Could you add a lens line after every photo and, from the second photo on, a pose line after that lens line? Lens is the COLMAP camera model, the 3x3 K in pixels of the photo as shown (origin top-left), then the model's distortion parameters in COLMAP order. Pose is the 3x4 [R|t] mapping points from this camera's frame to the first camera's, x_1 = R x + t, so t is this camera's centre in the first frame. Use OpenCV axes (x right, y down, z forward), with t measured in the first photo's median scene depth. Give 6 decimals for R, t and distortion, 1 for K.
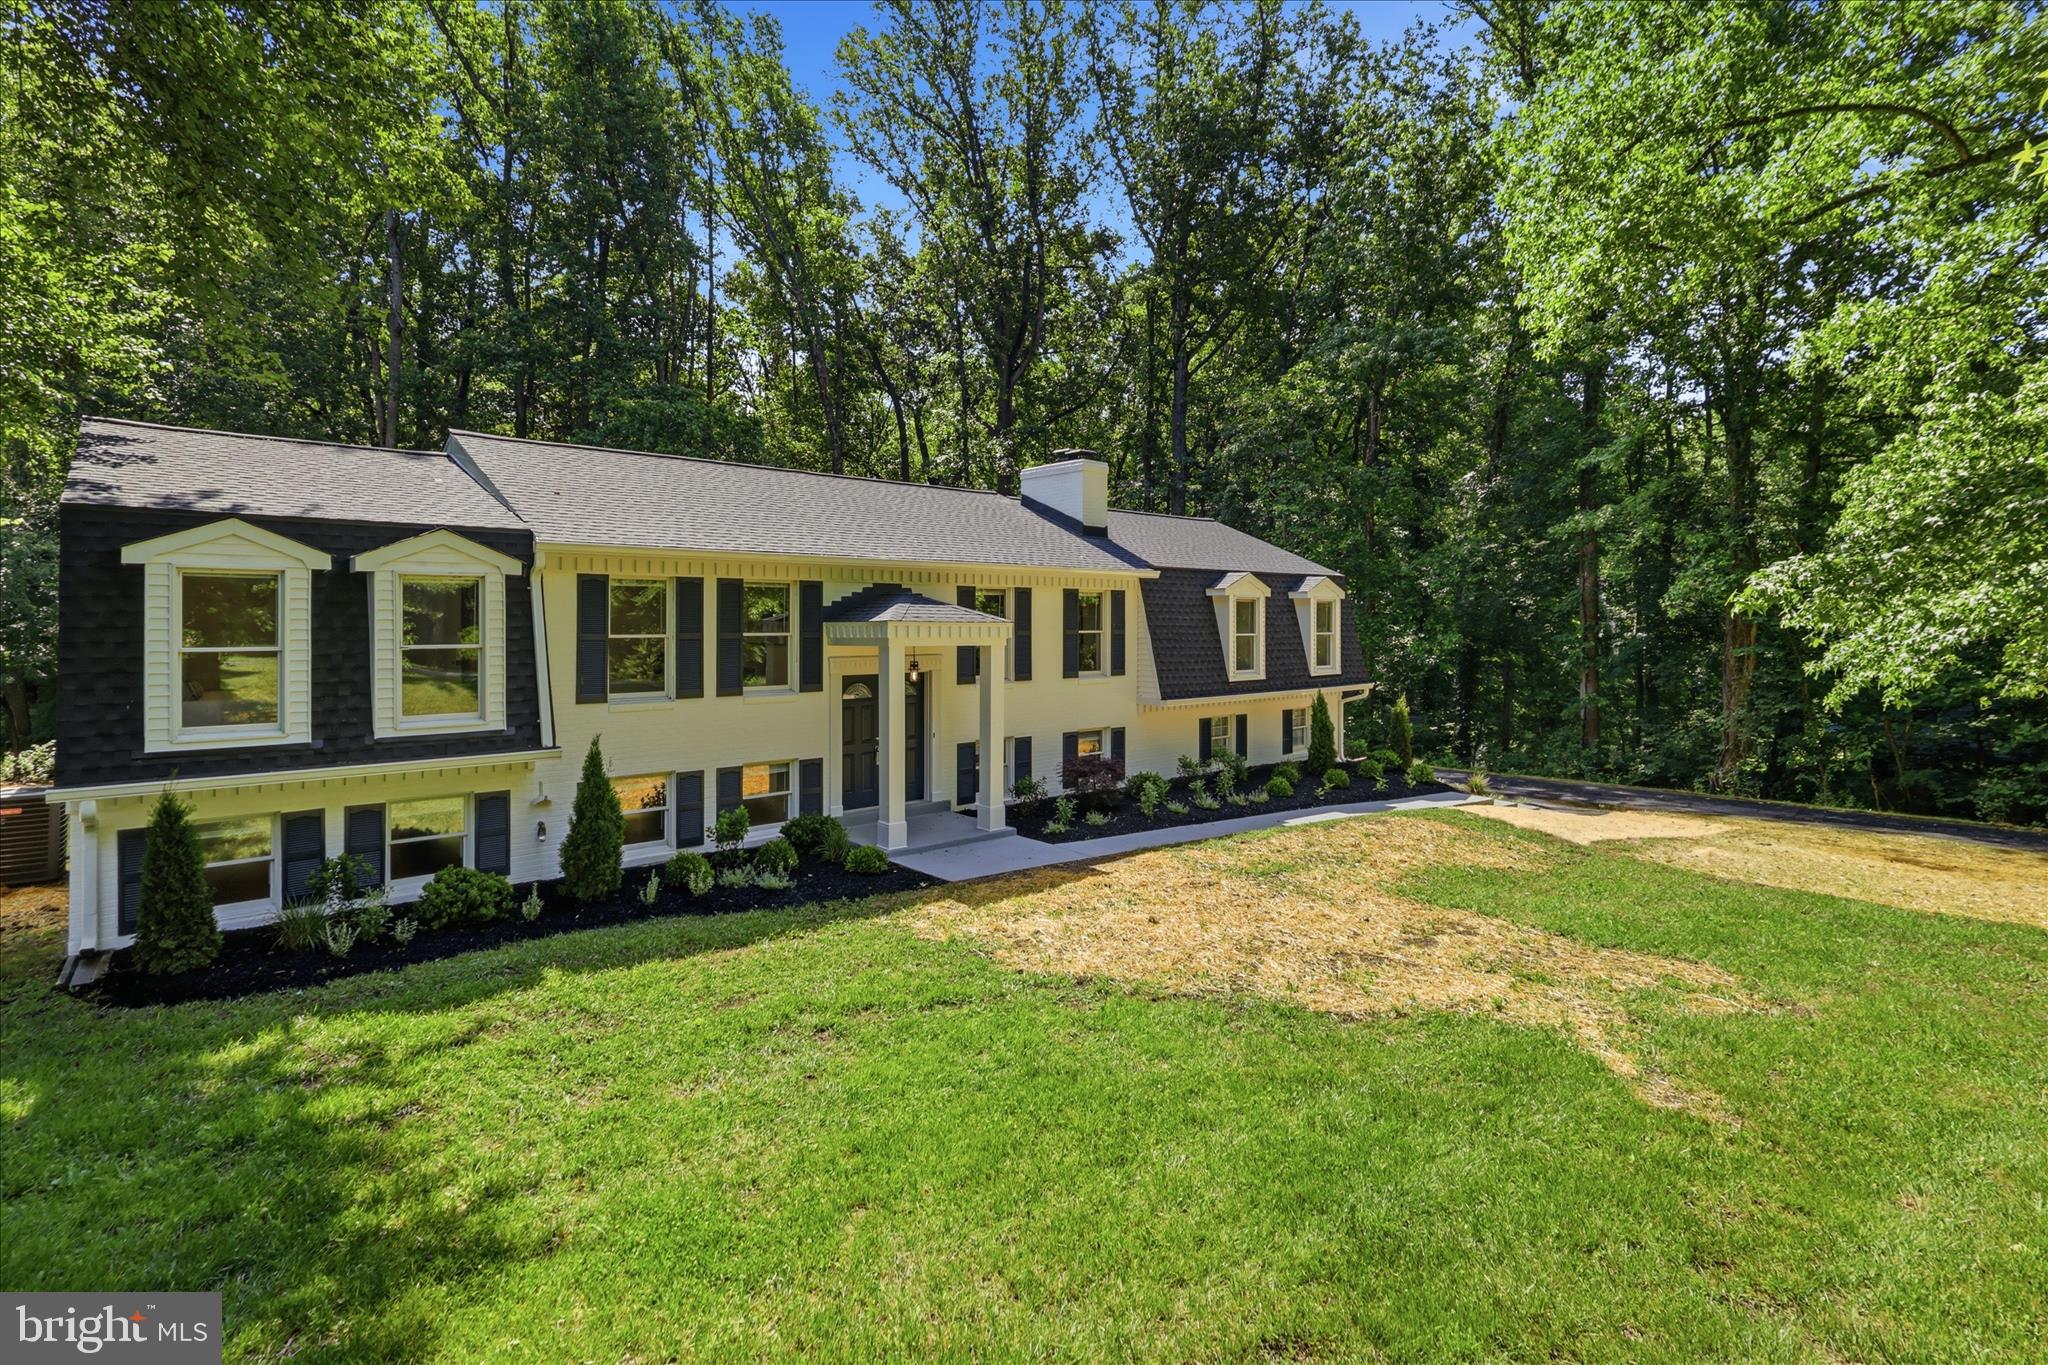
lens RADIAL K [[980.5, 0, 1024.0], [0, 980.5, 682.5], [0, 0, 1]] dist [-0.001302, -0.000563]
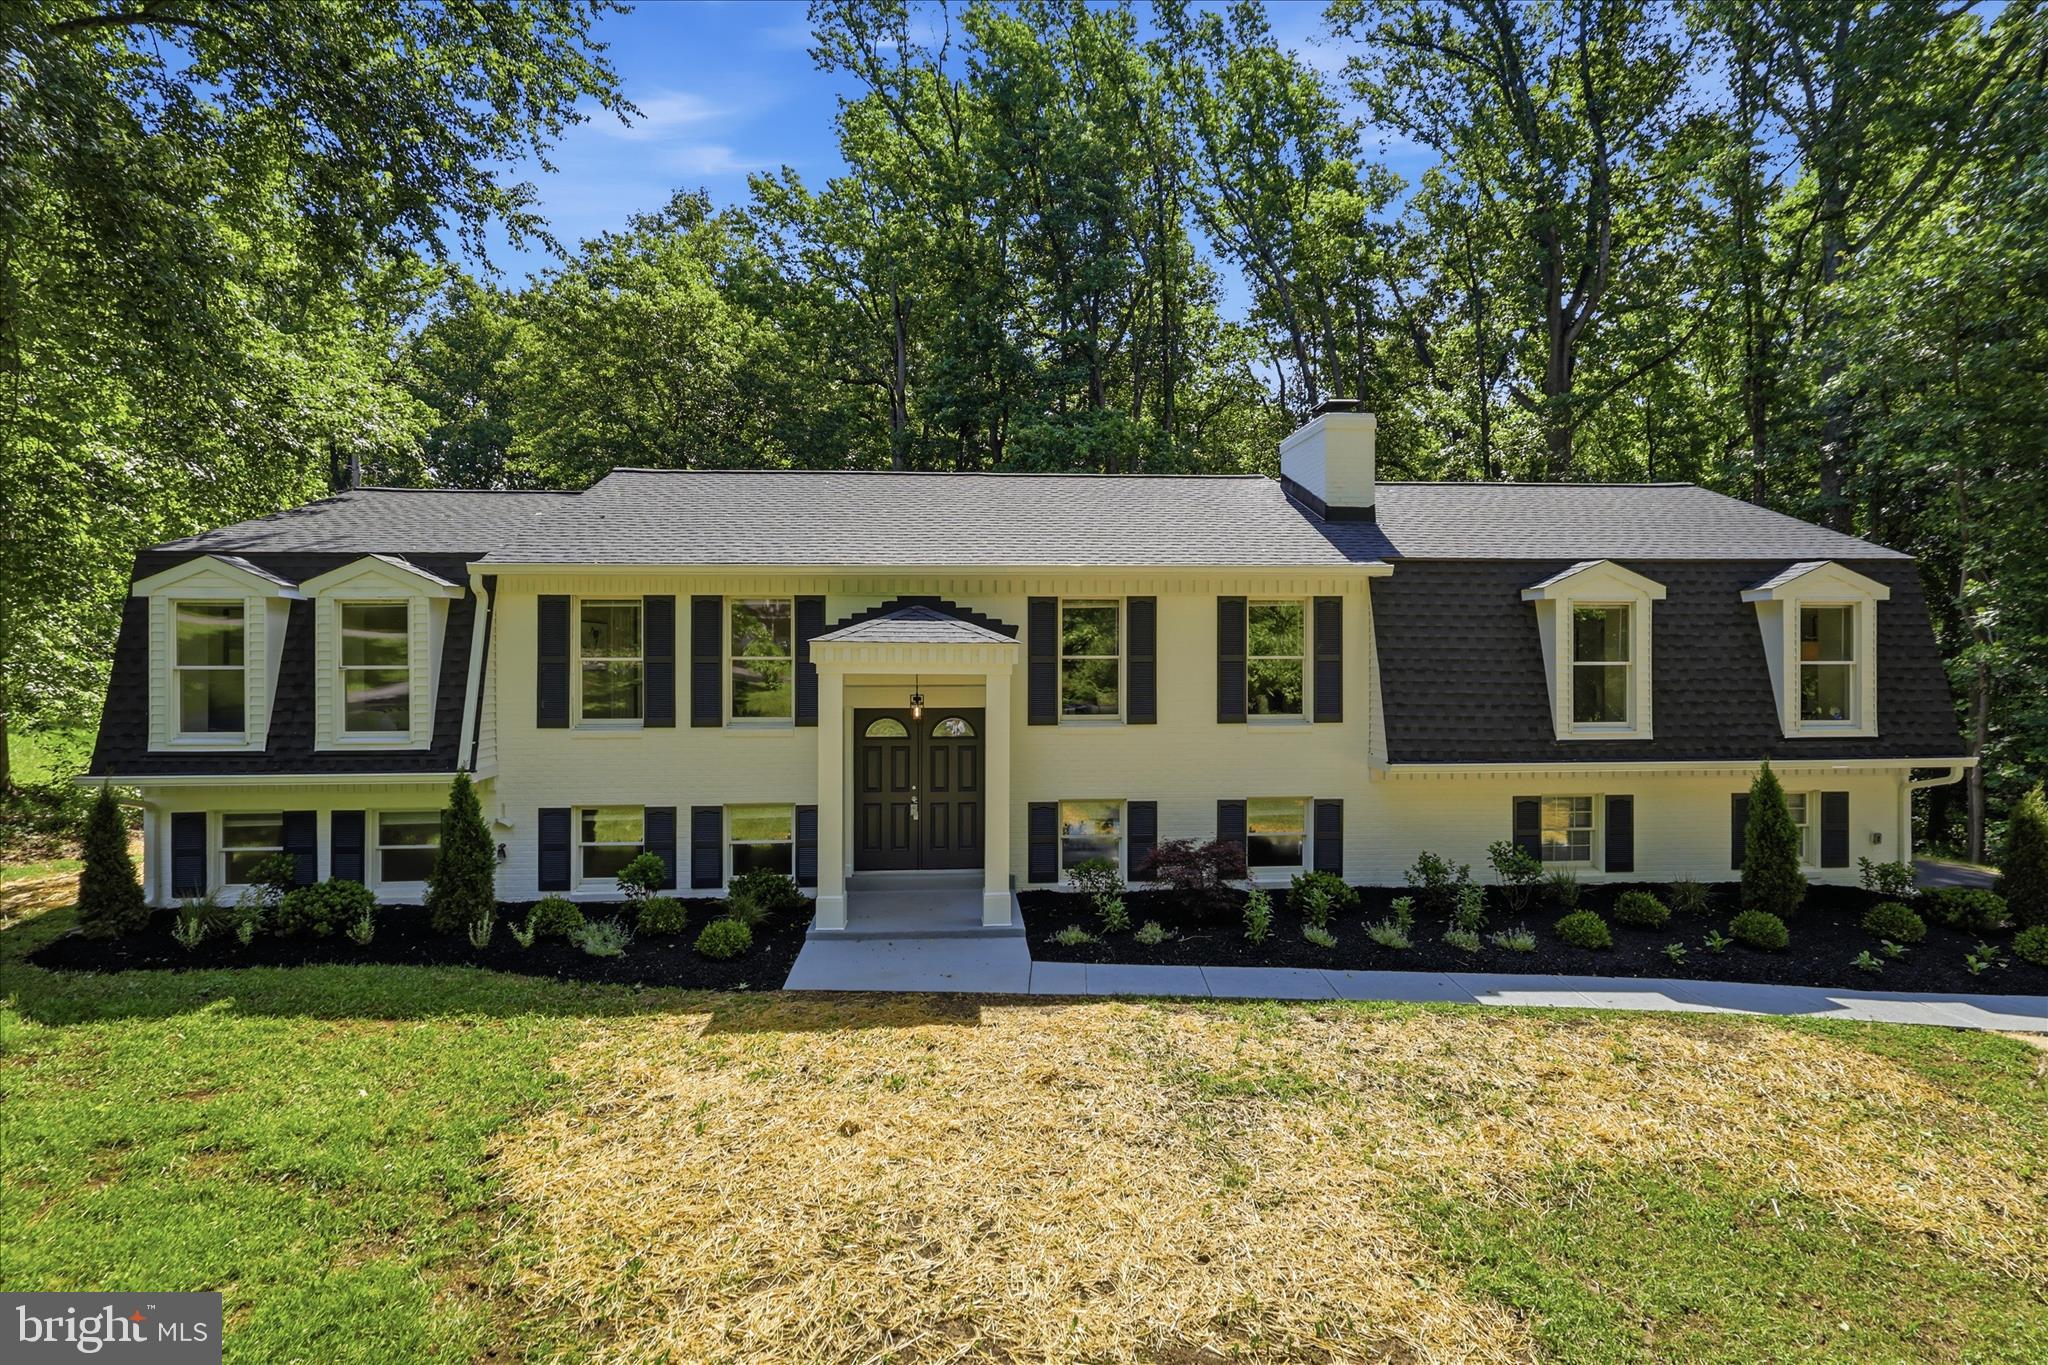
lens RADIAL K [[980.5, 0, 1024.0], [0, 980.5, 682.5], [0, 0, 1]] dist [-0.001302, -0.000563]
pose [[0.794258, 0.018300, -0.607305, 0.340892], [-0.035666, 0.999227, -0.016536, -0.015825], [0.606533, 0.034794, 0.794296, 0.336032]]
